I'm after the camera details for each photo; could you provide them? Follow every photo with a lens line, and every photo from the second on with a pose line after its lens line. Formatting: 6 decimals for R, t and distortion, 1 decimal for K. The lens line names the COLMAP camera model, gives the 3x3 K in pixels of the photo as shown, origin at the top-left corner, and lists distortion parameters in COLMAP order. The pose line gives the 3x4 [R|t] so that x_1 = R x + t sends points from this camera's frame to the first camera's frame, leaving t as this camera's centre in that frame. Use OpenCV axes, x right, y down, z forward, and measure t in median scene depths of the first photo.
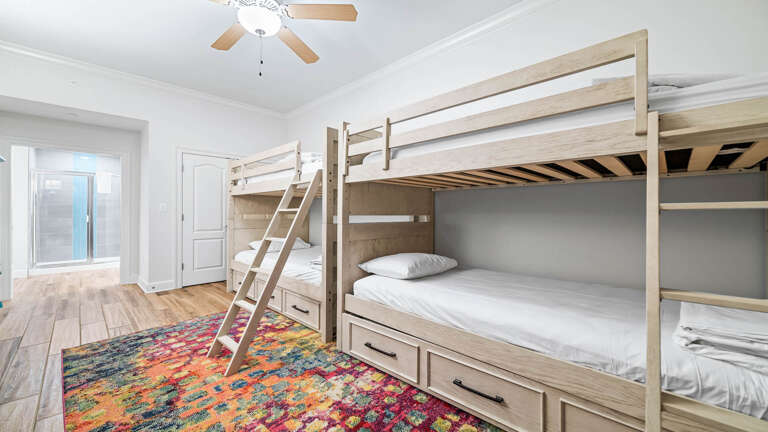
lens RADIAL K [[295.8, 0, 385.6], [0, 295.8, 217.0], [0, 0, 1]] dist [0.000383, 0.000088]
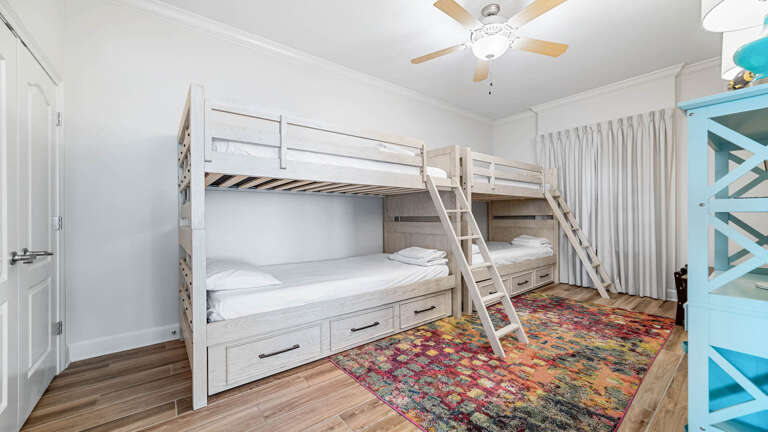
lens RADIAL K [[295.8, 0, 385.6], [0, 295.8, 217.0], [0, 0, 1]] dist [0.000383, 0.000088]
pose [[0.130941, -0.006640, 0.991368, -1.637850], [0.016362, 0.999856, 0.004535, -0.011194], [-0.991255, 0.015627, 0.131031, 1.256327]]
